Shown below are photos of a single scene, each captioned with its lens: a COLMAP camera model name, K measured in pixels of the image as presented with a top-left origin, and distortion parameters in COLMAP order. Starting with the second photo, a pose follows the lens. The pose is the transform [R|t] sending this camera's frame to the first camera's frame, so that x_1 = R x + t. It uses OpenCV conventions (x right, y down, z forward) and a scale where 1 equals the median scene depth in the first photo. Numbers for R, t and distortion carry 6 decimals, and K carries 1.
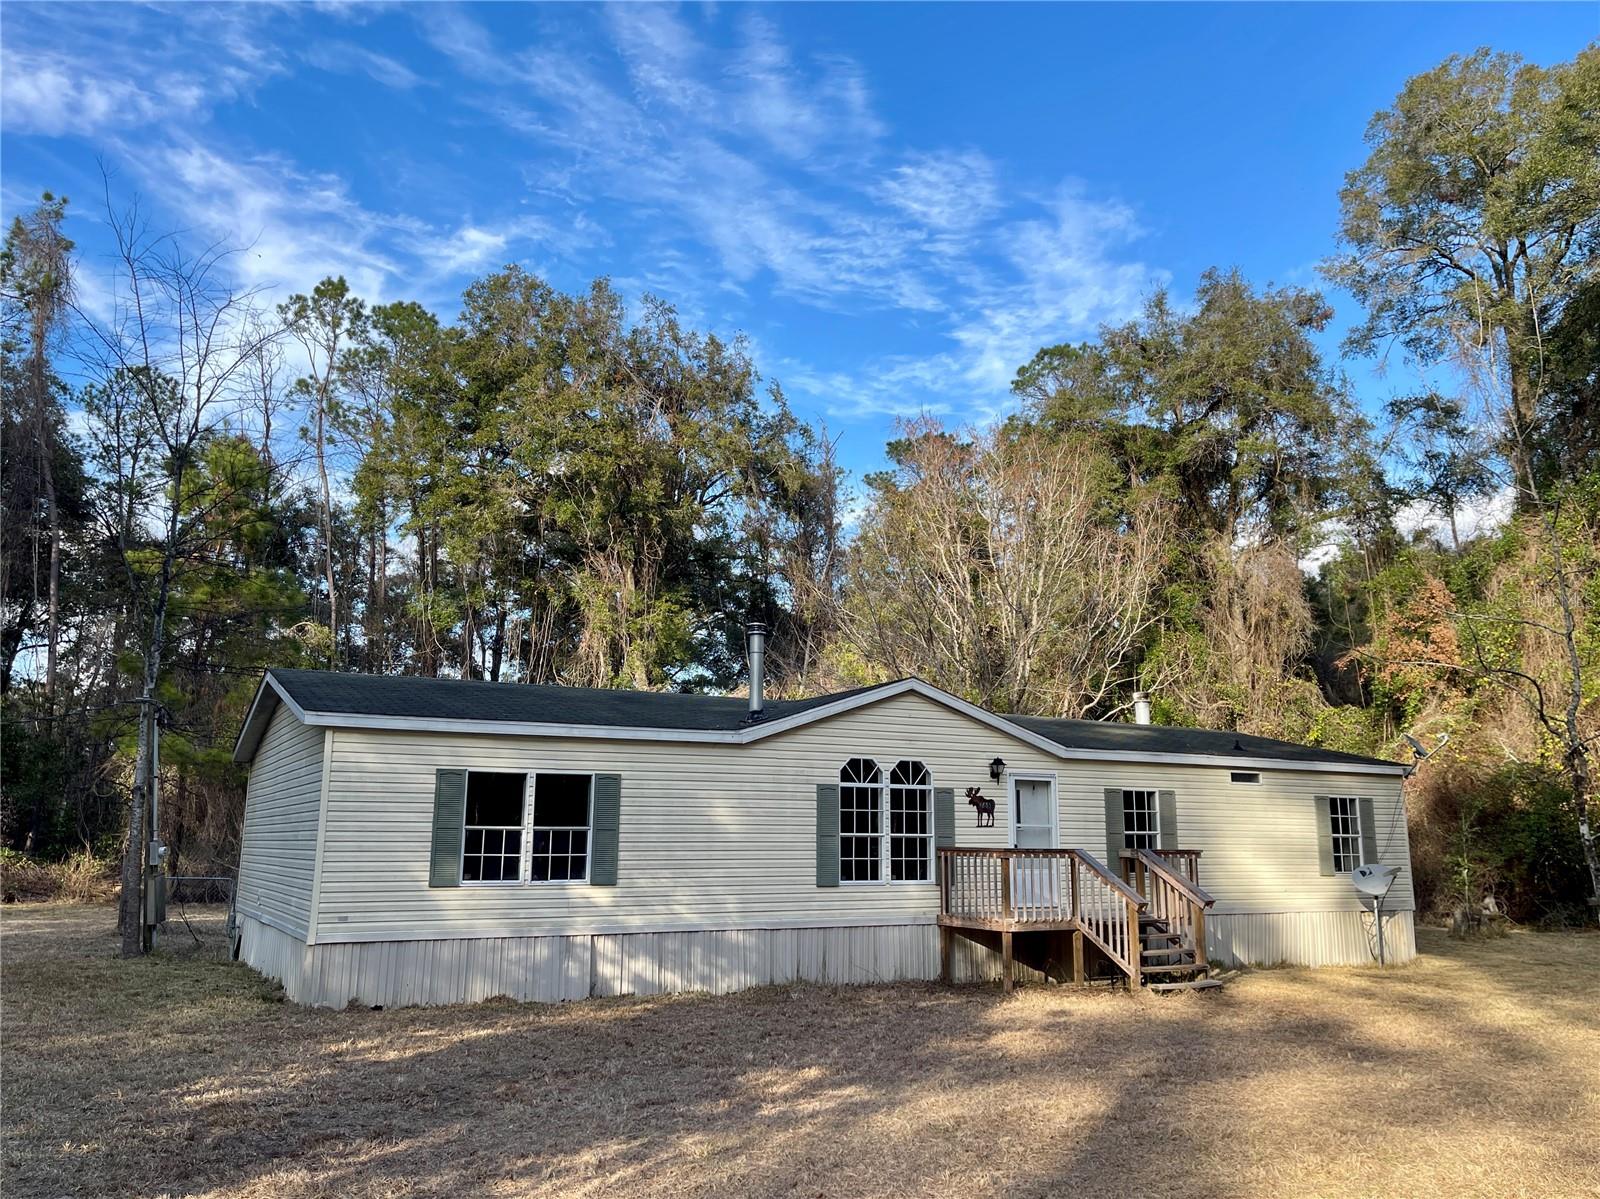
lens RADIAL K [[1202.8, 0, 807.7], [0, 1202.8, 597.8], [0, 0, 1]] dist [0.068245, -0.083817]
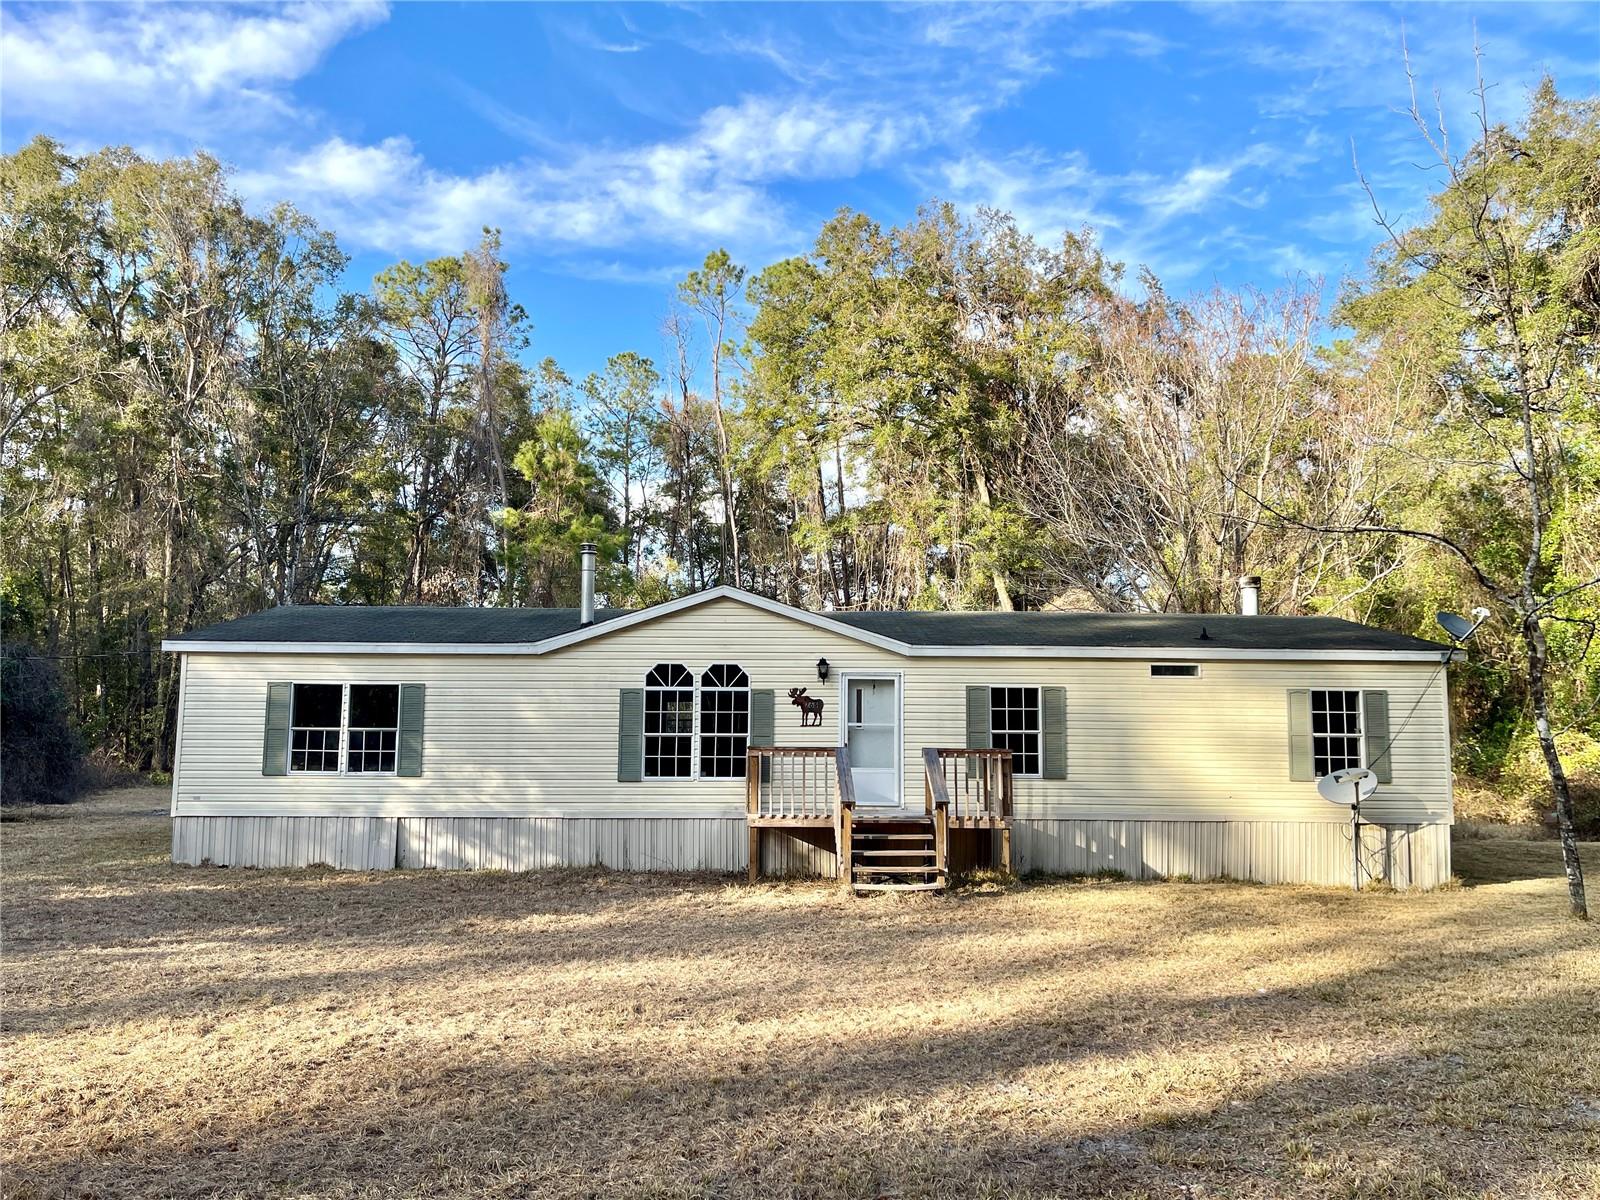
lens RADIAL K [[1202.8, 0, 791.4], [0, 1202.8, 594.3], [0, 0, 1]] dist [0.068245, -0.083817]
pose [[0.892376, -0.054240, -0.448022, 0.619064], [0.086307, 0.994939, 0.051456, 0.027654], [0.442963, -0.084585, 0.892541, 0.107898]]
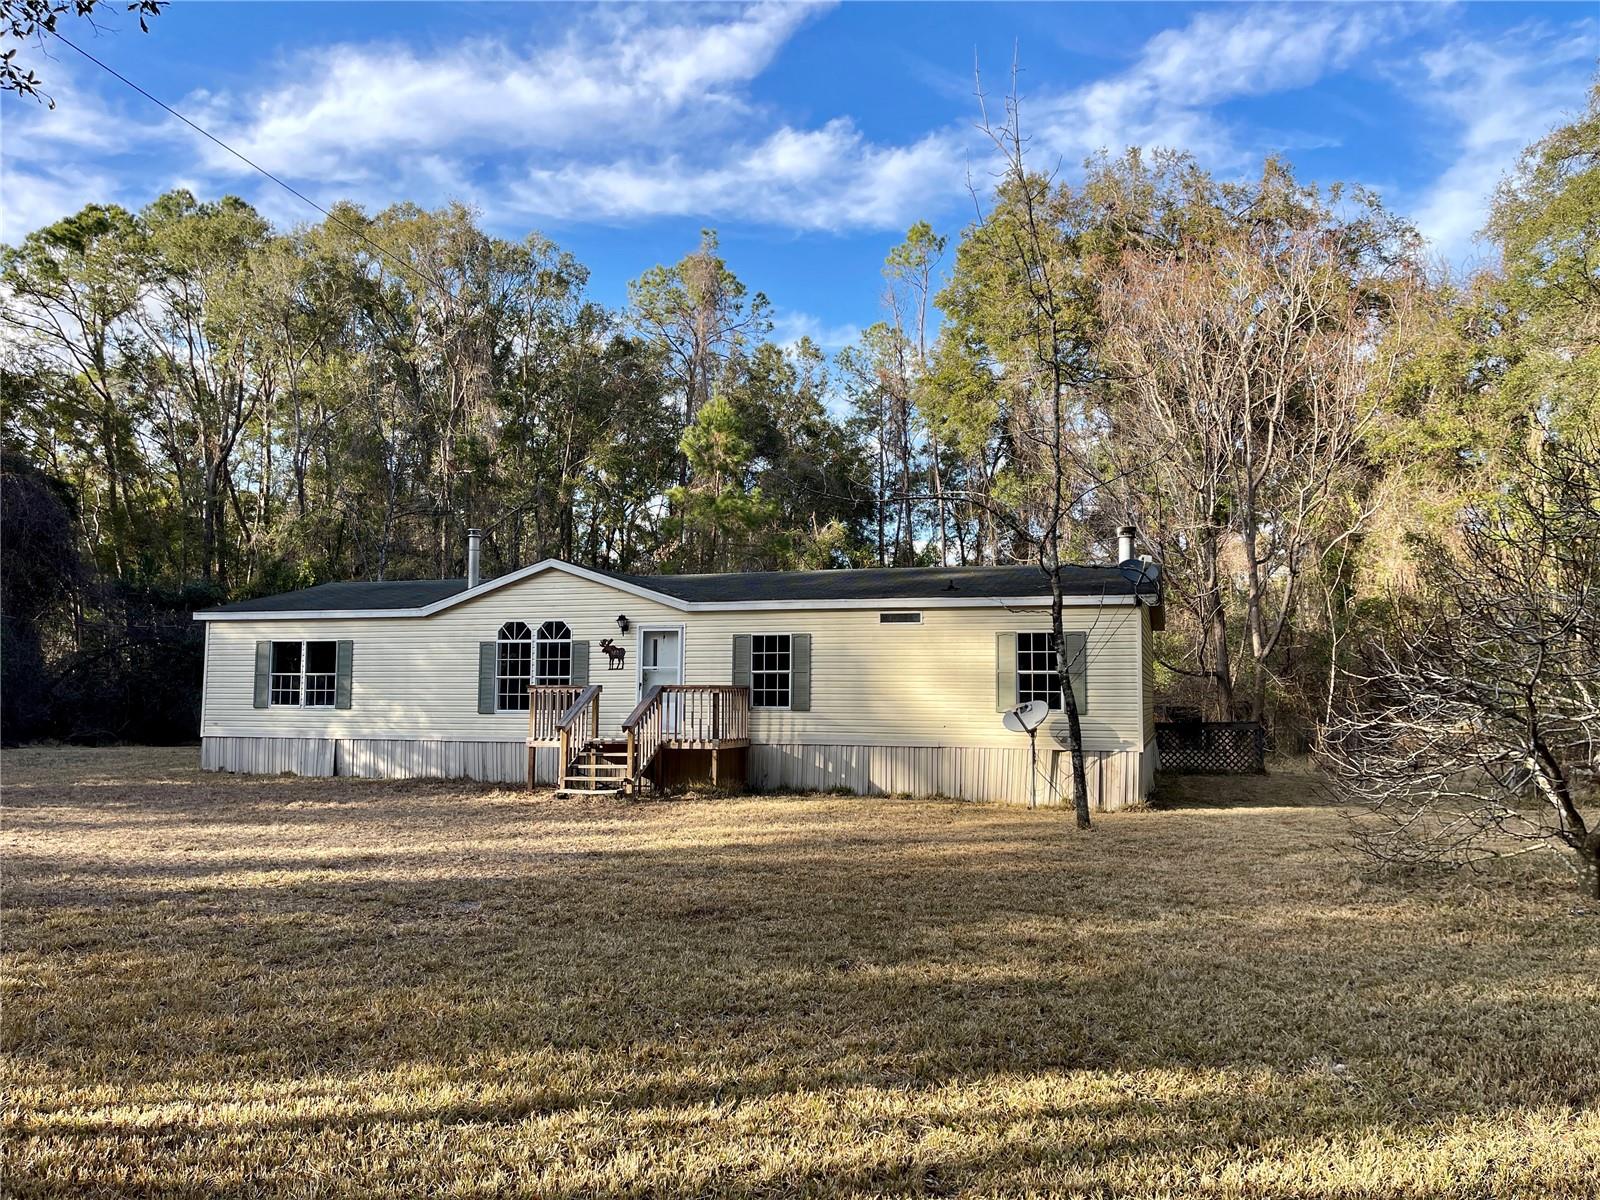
lens RADIAL K [[1202.8, 0, 874.5], [0, 1202.8, 602.4], [0, 0, 1]] dist [0.068245, -0.083817]
pose [[0.716924, -0.053198, -0.695118, 1.280239], [0.137043, 0.988384, 0.065701, 0.078349], [0.683548, -0.142364, 0.715887, 0.308040]]
